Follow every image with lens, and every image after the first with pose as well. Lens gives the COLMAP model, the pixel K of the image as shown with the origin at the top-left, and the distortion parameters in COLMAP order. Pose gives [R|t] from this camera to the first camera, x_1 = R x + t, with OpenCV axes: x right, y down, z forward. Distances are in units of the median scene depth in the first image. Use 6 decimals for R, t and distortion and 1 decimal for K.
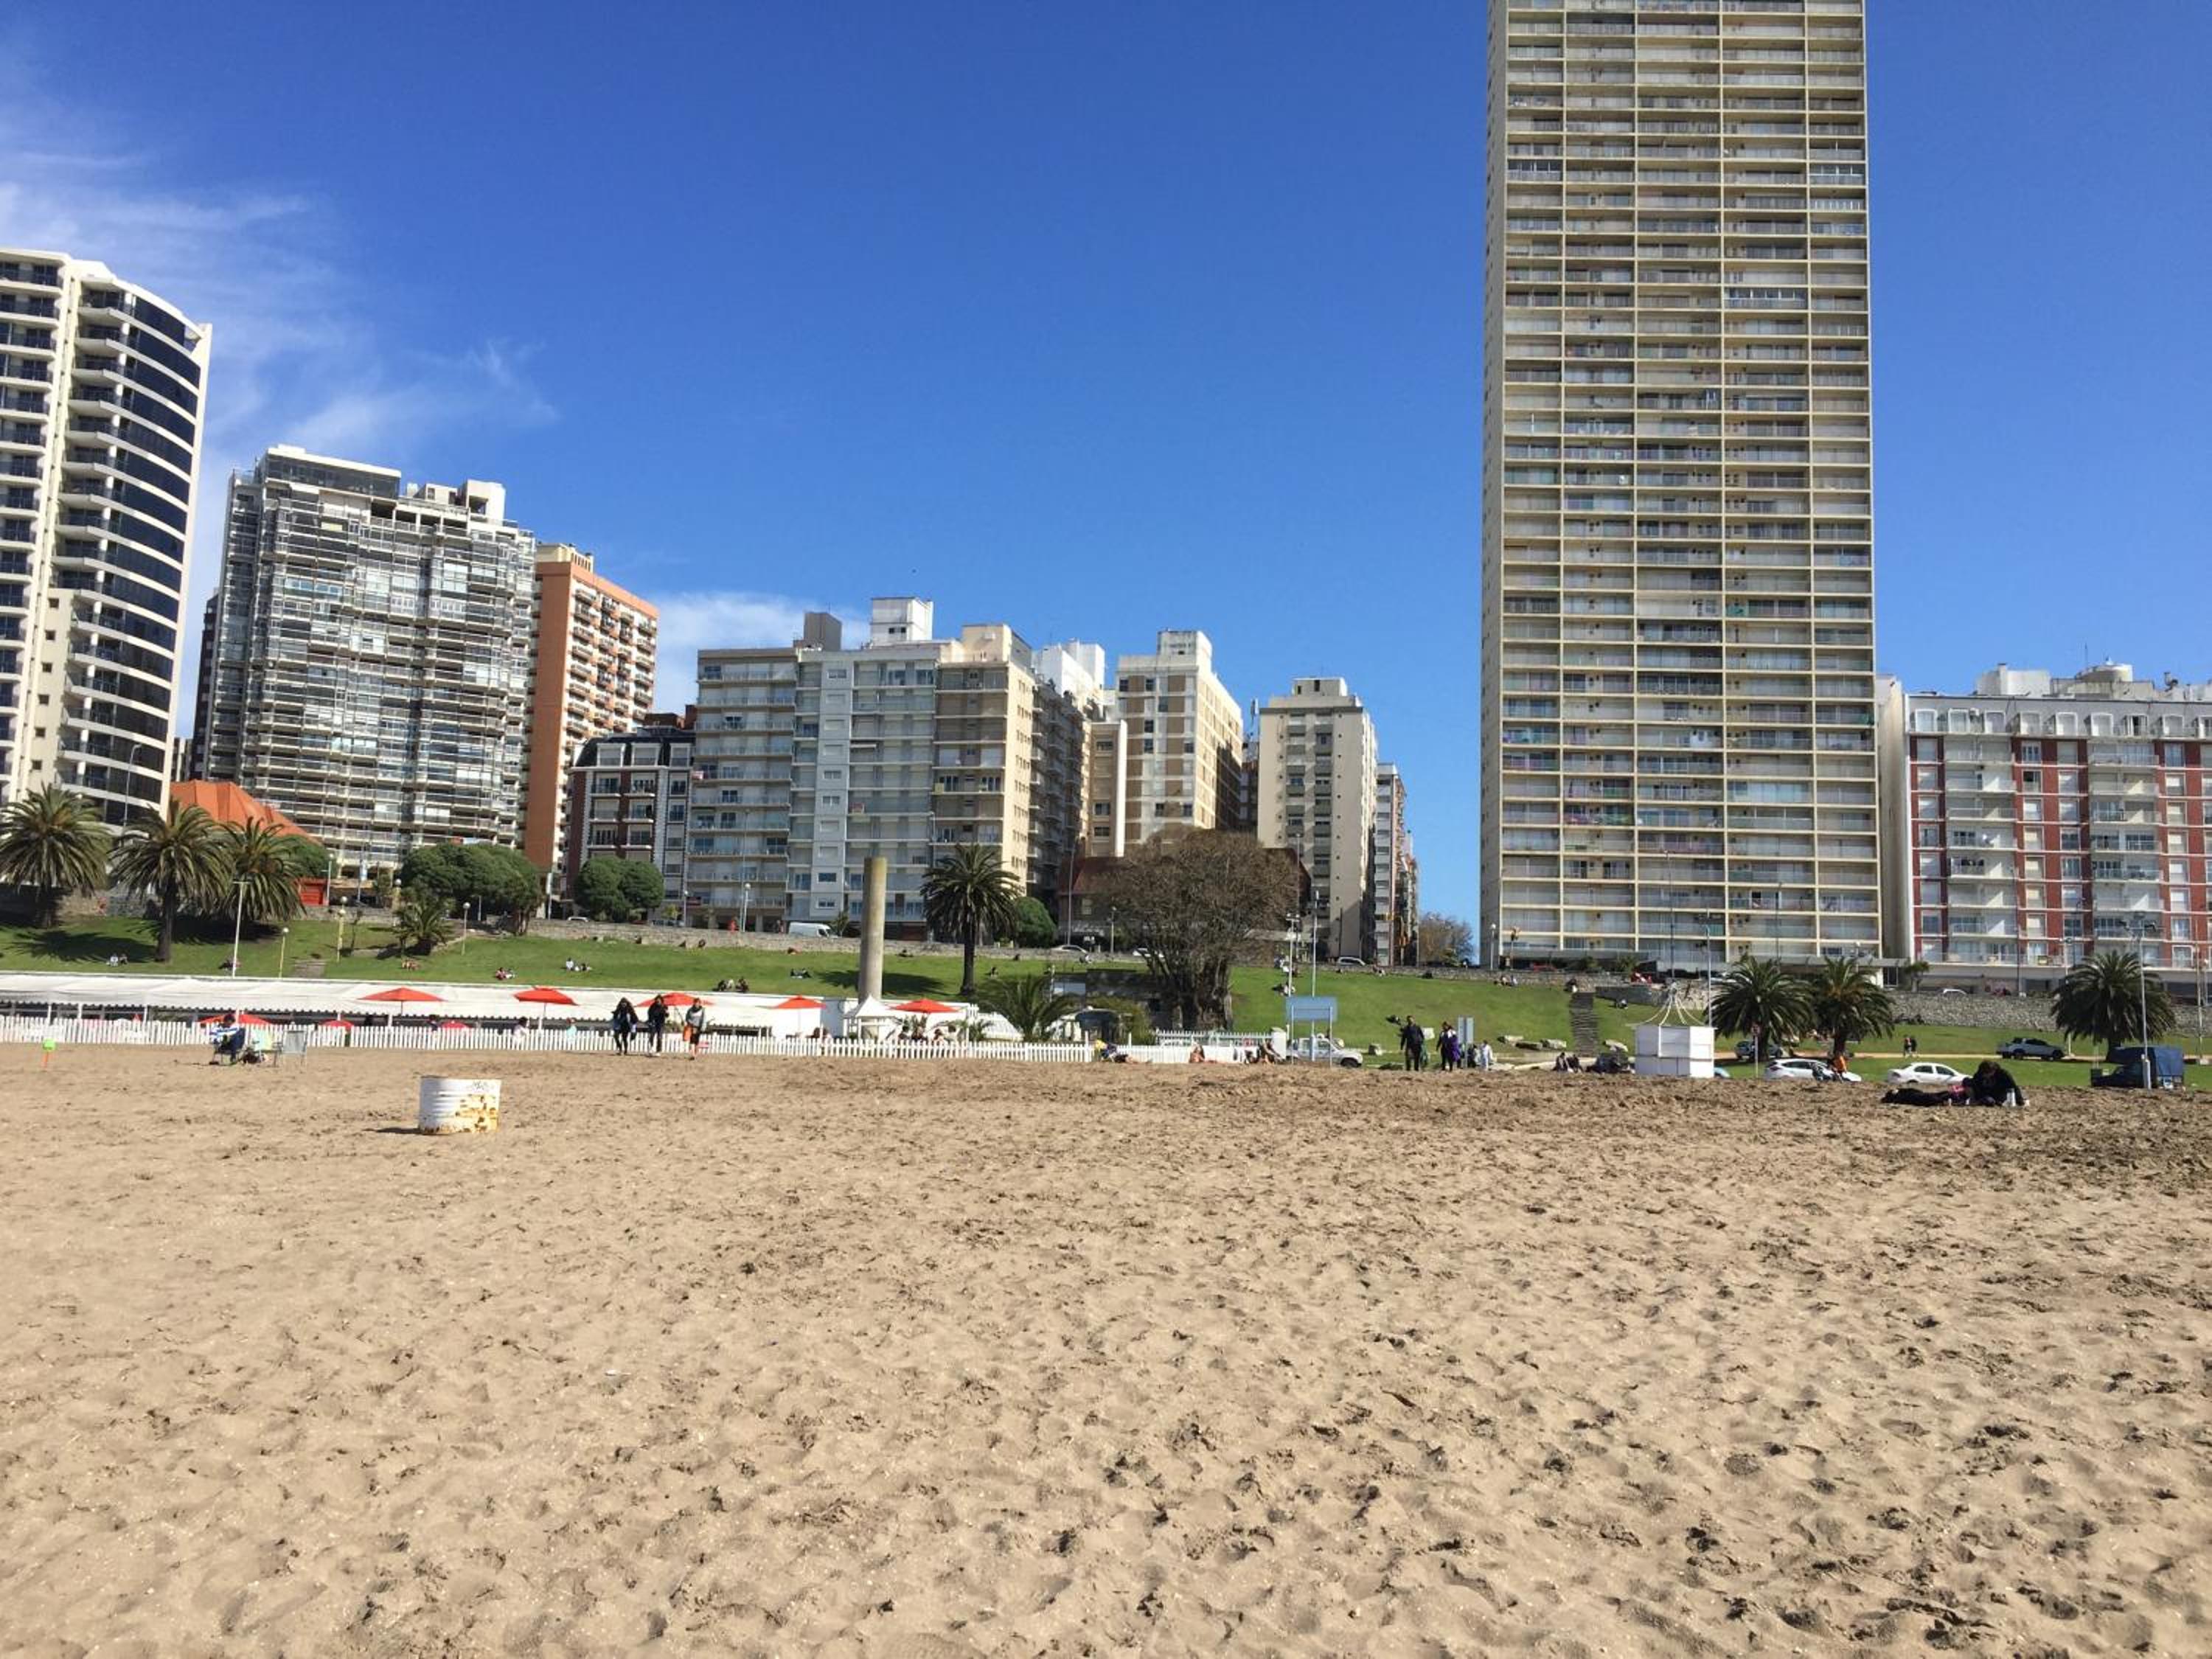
lens RADIAL K [[1867.1, 0, 1093.2], [0, 1867.1, 843.8], [0, 0, 1]] dist [0.056844, -0.093405]
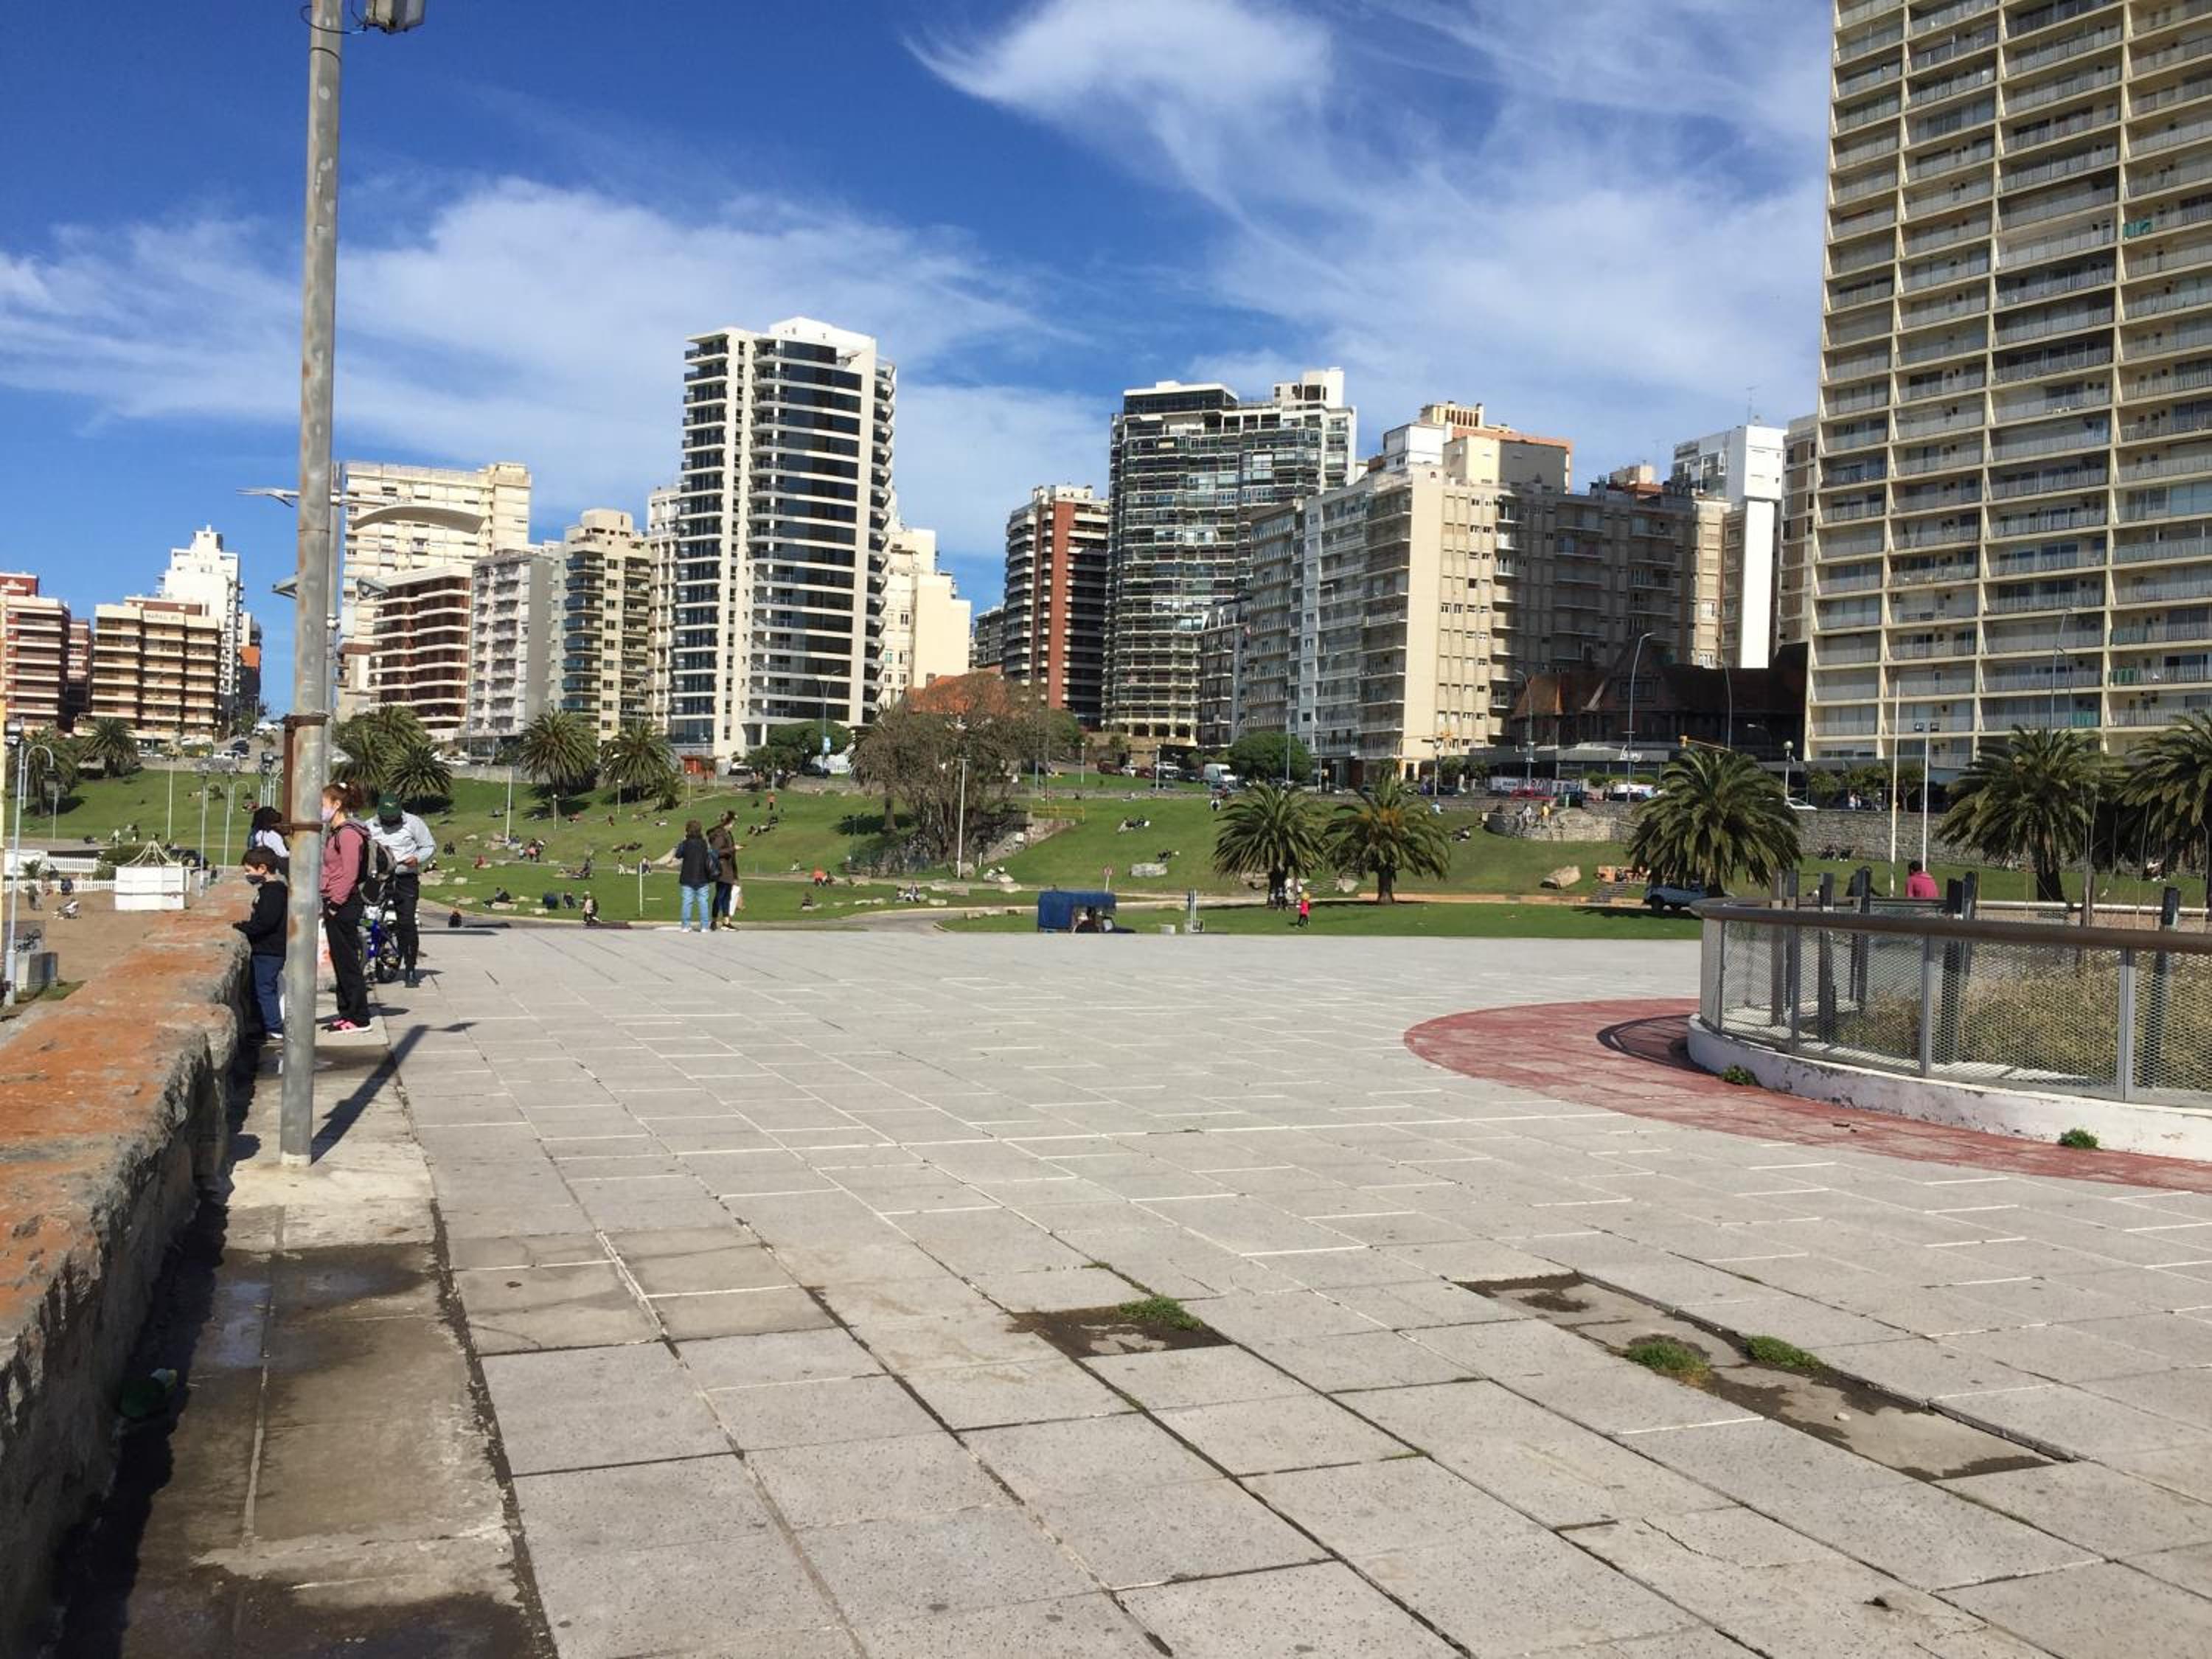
lens RADIAL K [[1867.1, 0, 1093.2], [0, 1867.1, 814.6], [0, 0, 1]] dist [0.056844, -0.093405]
pose [[0.576944, -0.019414, -0.816553, 0.535557], [0.080906, 0.996159, 0.033481, 0.022898], [0.812767, -0.085380, 0.576299, 0.249711]]
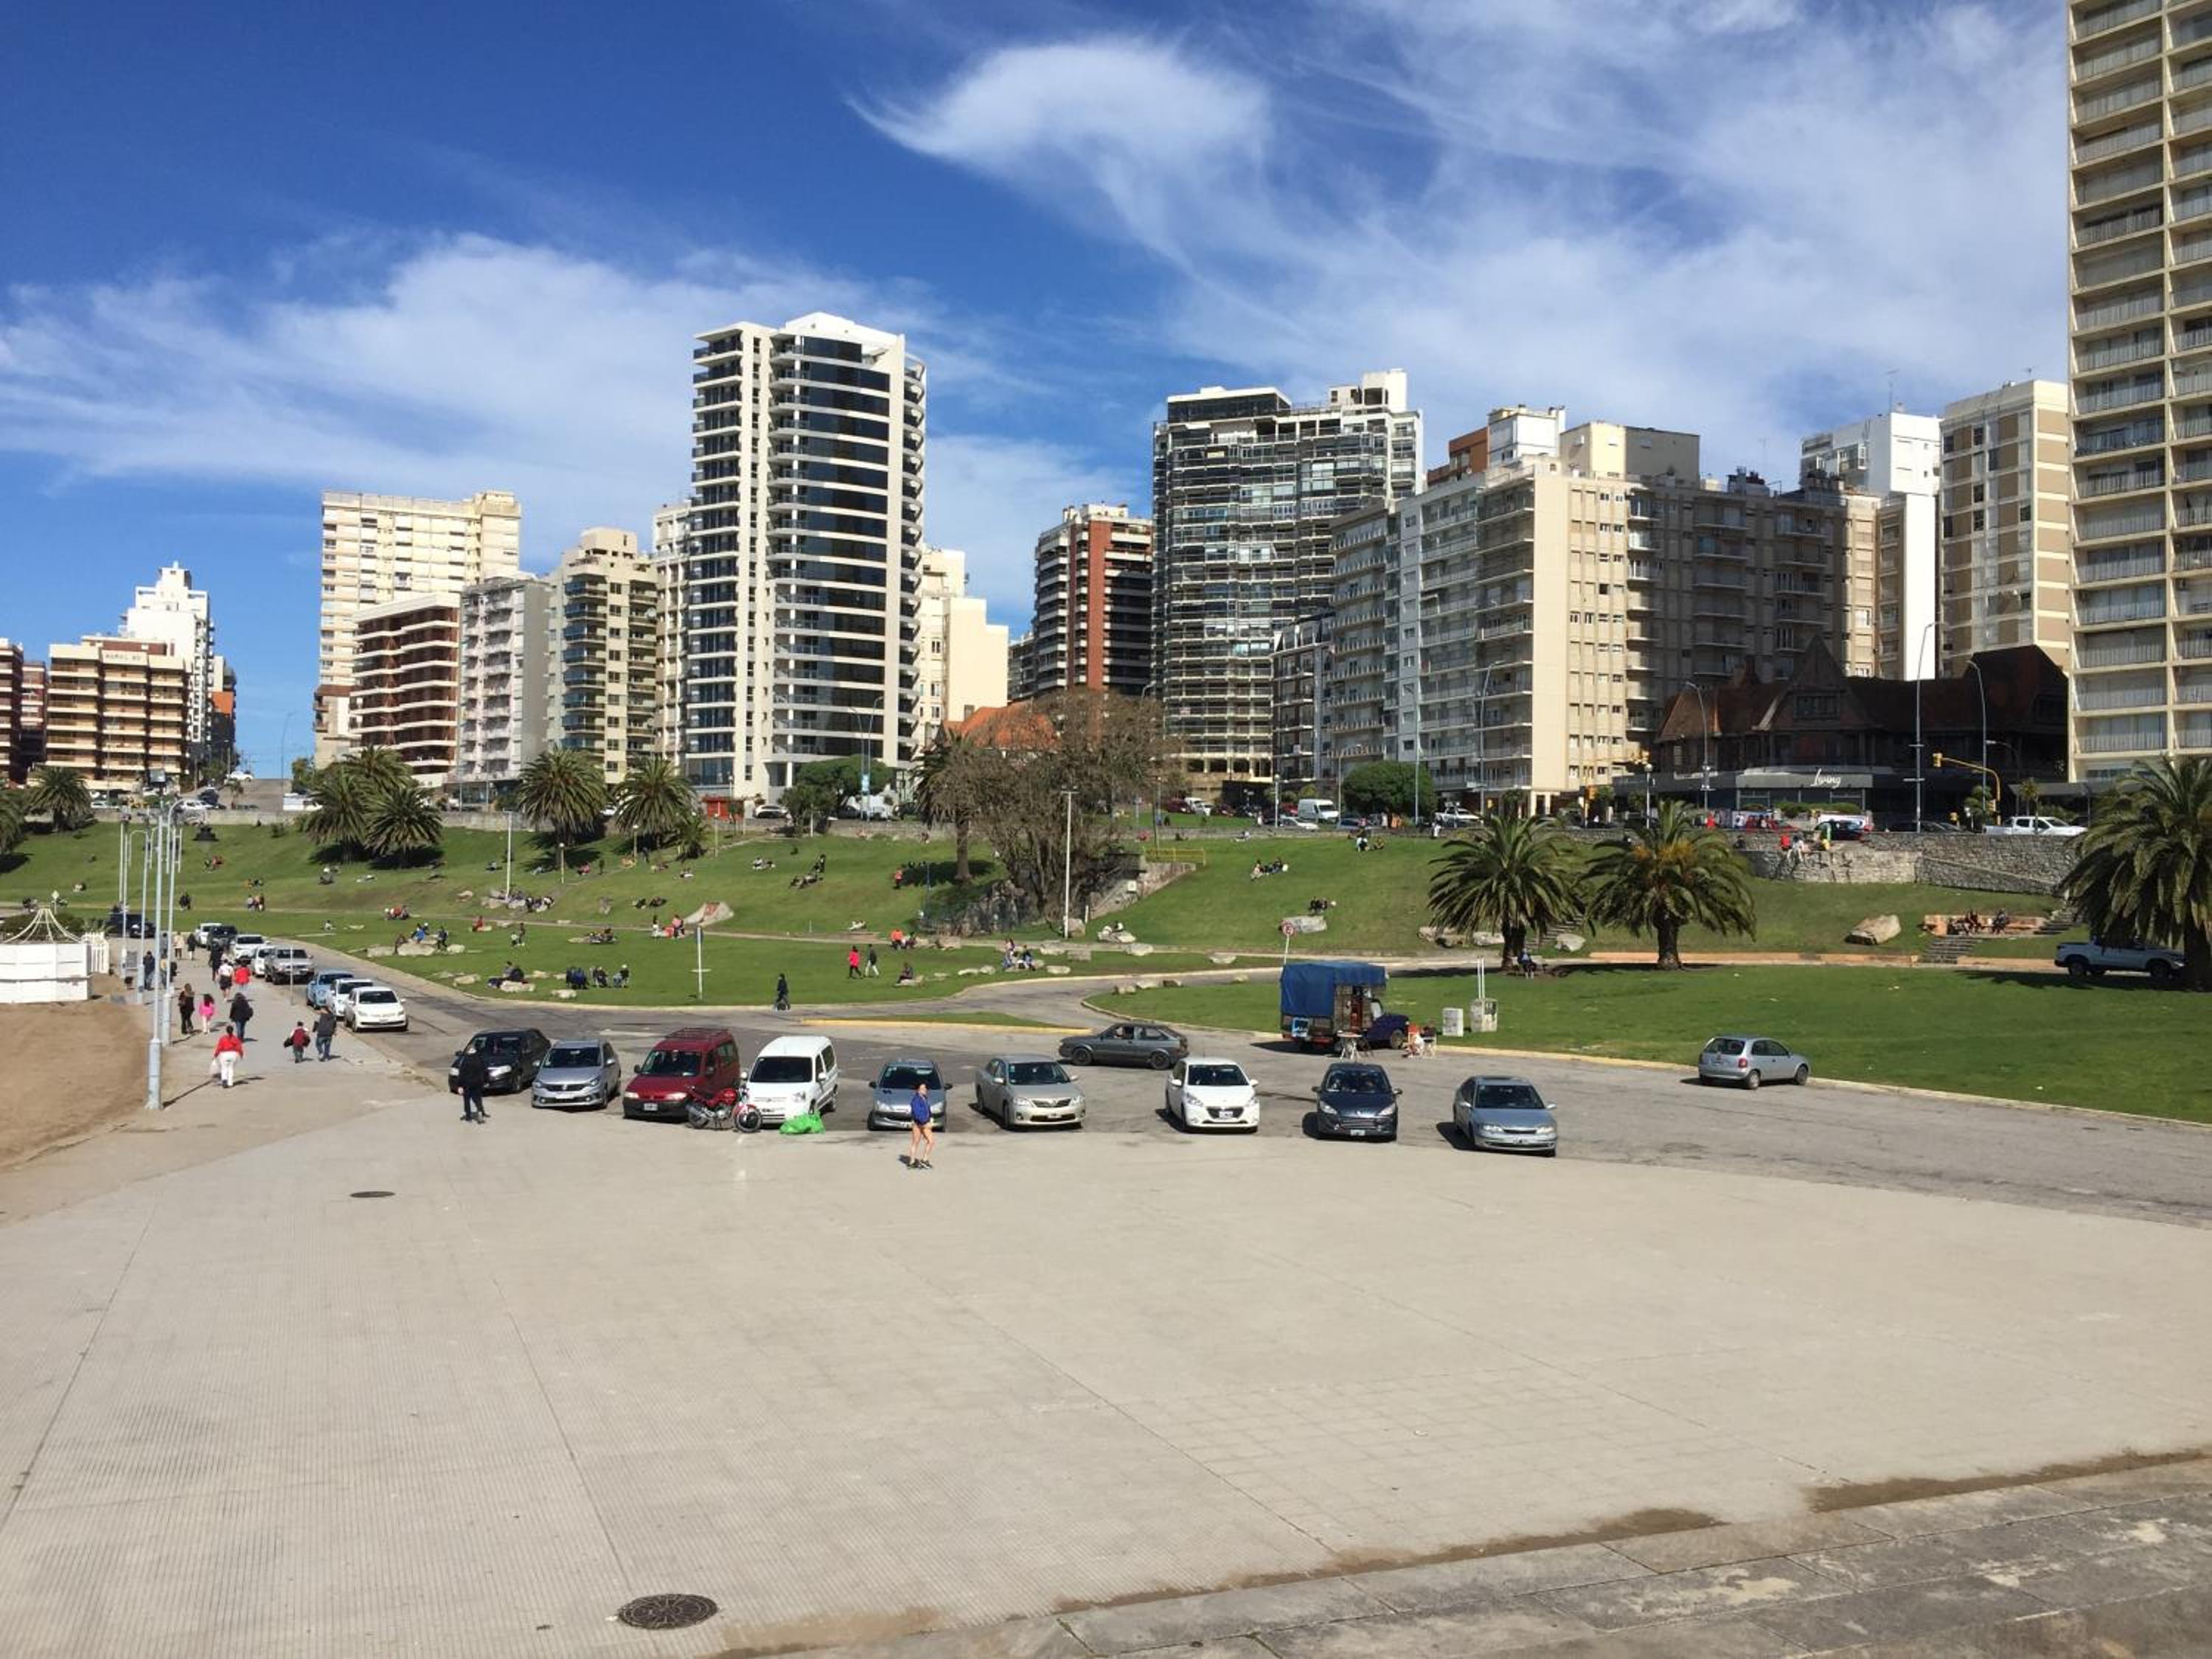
lens RADIAL K [[1867.1, 0, 1093.7], [0, 1867.1, 855.7], [0, 0, 1]] dist [0.056844, -0.093405]
pose [[0.581957, -0.028535, -0.812719, 0.434700], [0.093742, 0.995076, 0.032187, 0.023308], [0.807799, -0.094917, 0.581766, 0.278076]]
